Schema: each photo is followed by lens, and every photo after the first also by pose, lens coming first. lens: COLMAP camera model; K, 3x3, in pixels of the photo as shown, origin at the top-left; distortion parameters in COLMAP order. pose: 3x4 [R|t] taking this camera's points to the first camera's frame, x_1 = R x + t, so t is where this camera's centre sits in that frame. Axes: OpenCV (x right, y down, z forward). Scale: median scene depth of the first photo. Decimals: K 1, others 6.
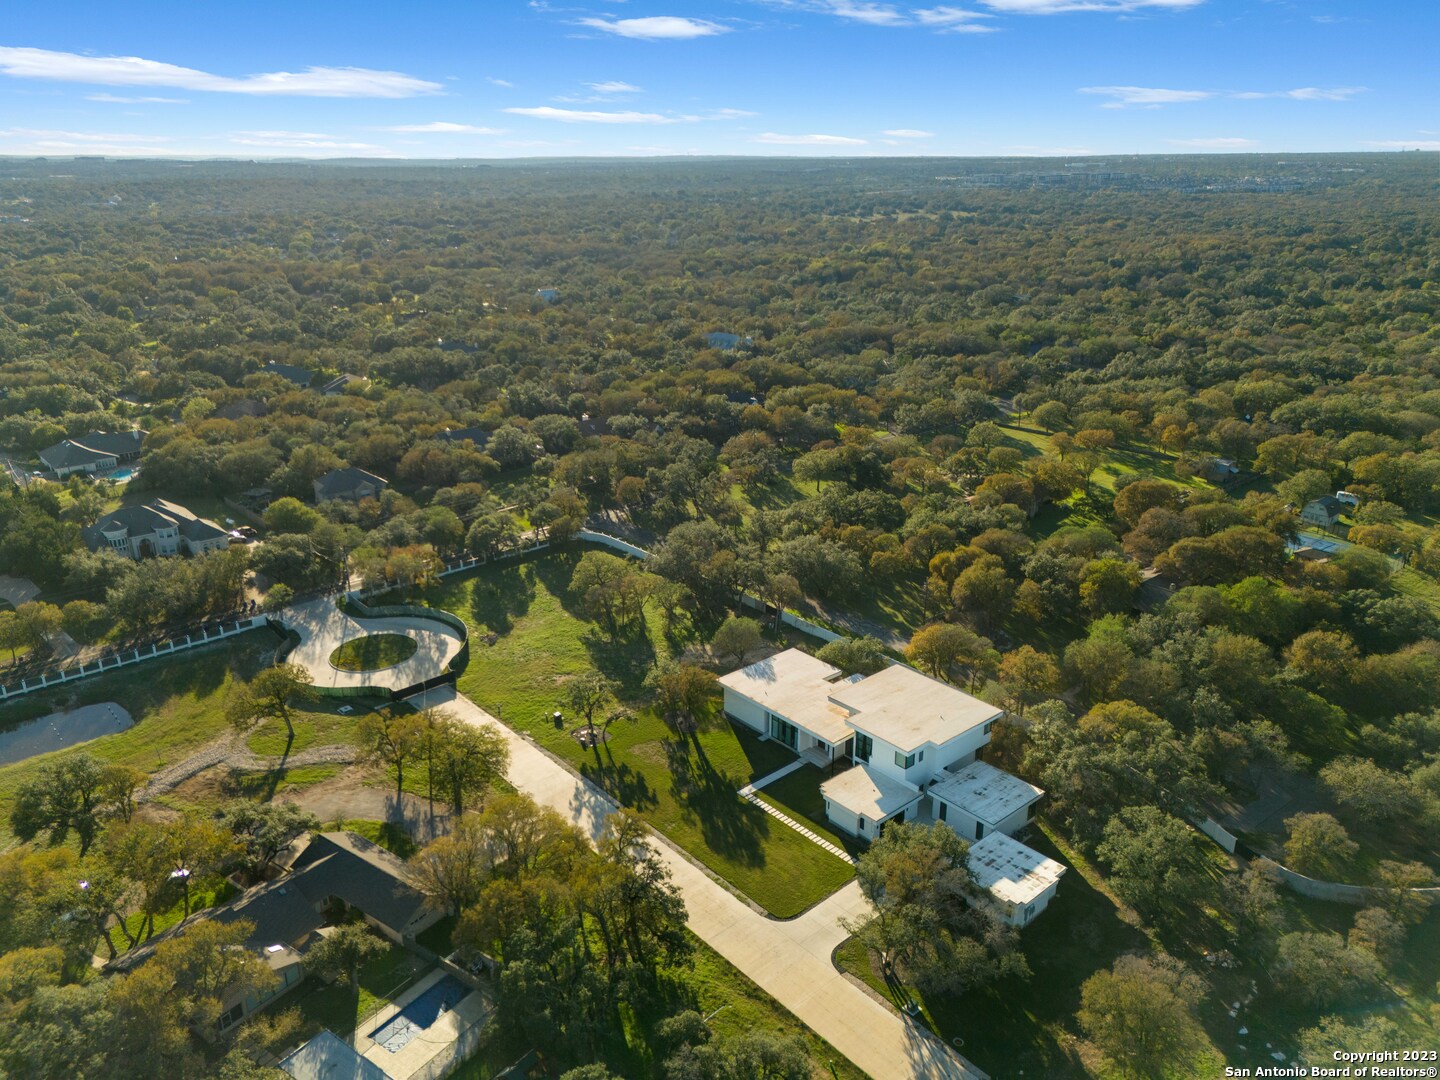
lens RADIAL K [[1044.8, 0, 718.6], [0, 1044.8, 540.1], [0, 0, 1]] dist [0.045149, -0.035030]
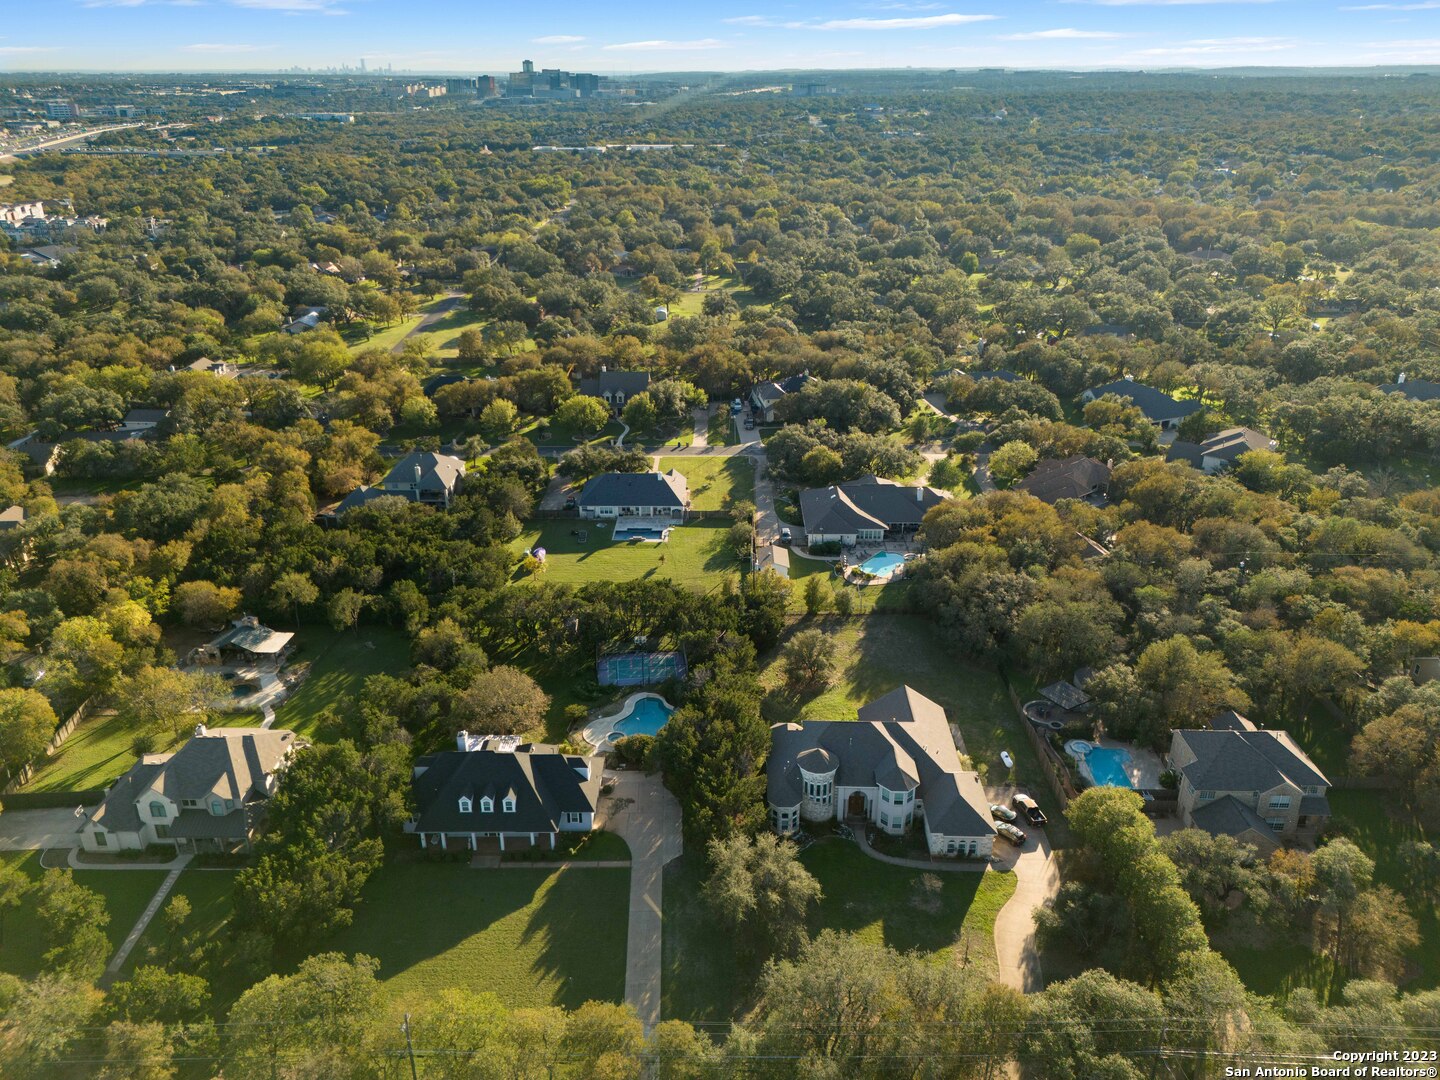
lens RADIAL K [[1044.8, 0, 720.4], [0, 1044.8, 538.8], [0, 0, 1]] dist [0.045149, -0.035030]
pose [[0.737571, 0.276746, -0.615955, -0.101520], [-0.231482, 0.960514, 0.154369, -0.068547], [0.634354, 0.028725, 0.772508, 0.180682]]
